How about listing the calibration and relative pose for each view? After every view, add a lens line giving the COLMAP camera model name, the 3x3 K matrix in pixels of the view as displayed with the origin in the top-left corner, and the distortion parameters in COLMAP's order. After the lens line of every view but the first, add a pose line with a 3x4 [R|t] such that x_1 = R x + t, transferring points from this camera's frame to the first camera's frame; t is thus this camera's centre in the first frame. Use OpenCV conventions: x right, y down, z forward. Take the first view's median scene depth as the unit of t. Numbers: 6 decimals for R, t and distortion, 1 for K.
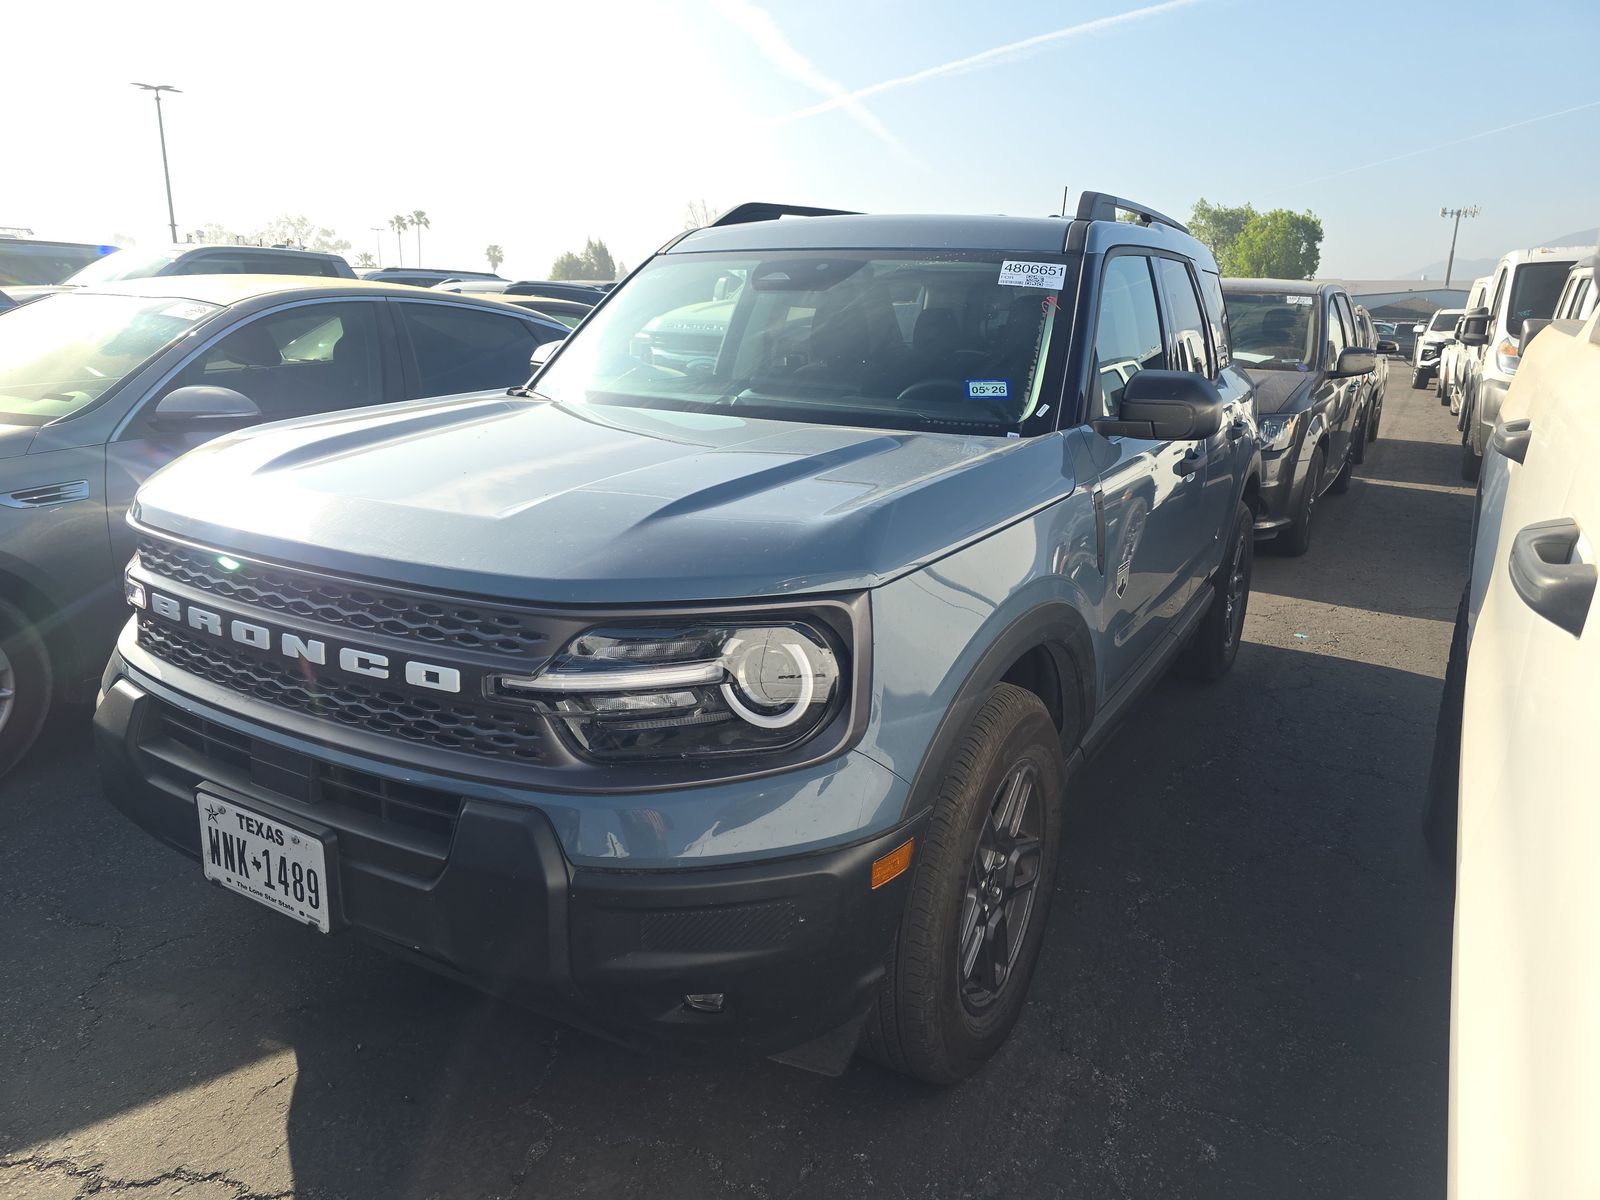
lens RADIAL K [[1116.4, 0, 800.0], [0, 1116.4, 600.0], [0, 0, 1]] dist [0.021085, -0.008147]
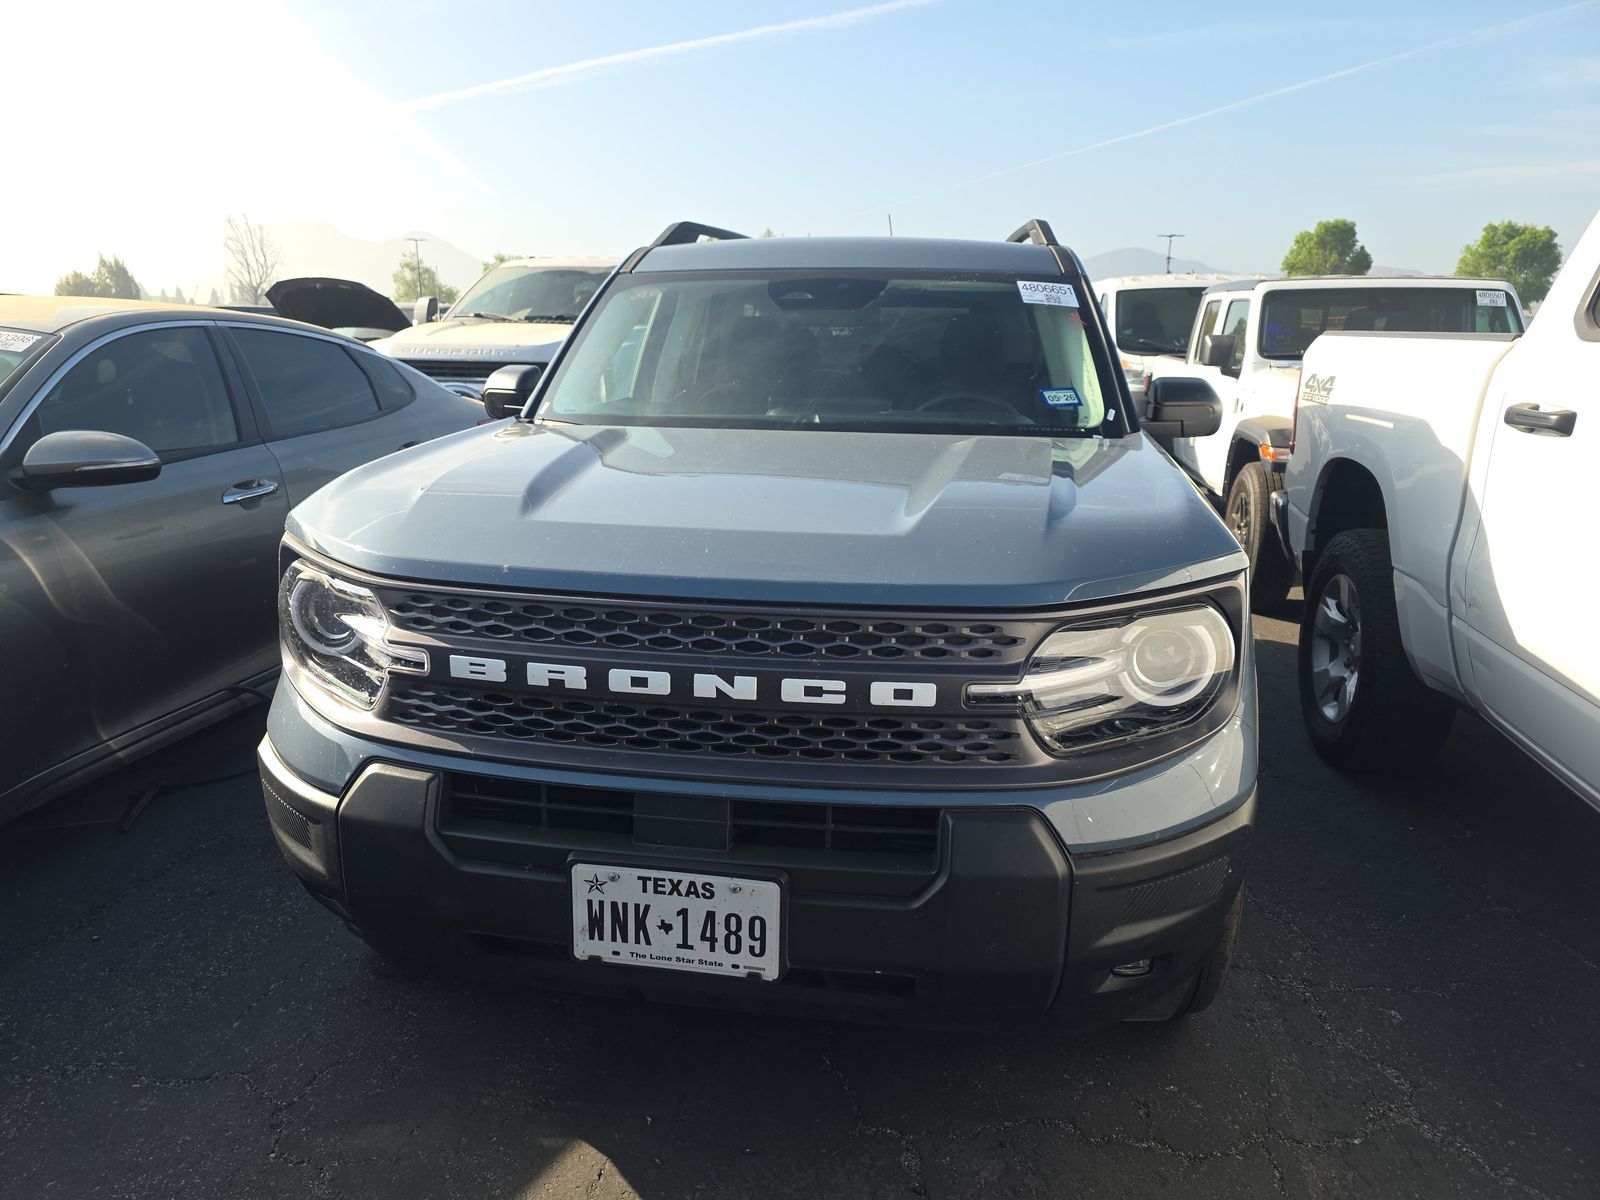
lens RADIAL K [[1121.5, 0, 809.0], [0, 1121.5, 624.3], [0, 0, 1]] dist [0.016419, -0.003982]
pose [[0.930087, -0.103667, 0.352407, -0.672577], [0.104006, 0.994413, 0.018028, -0.017966], [-0.352307, 0.019885, 0.935673, 0.083799]]
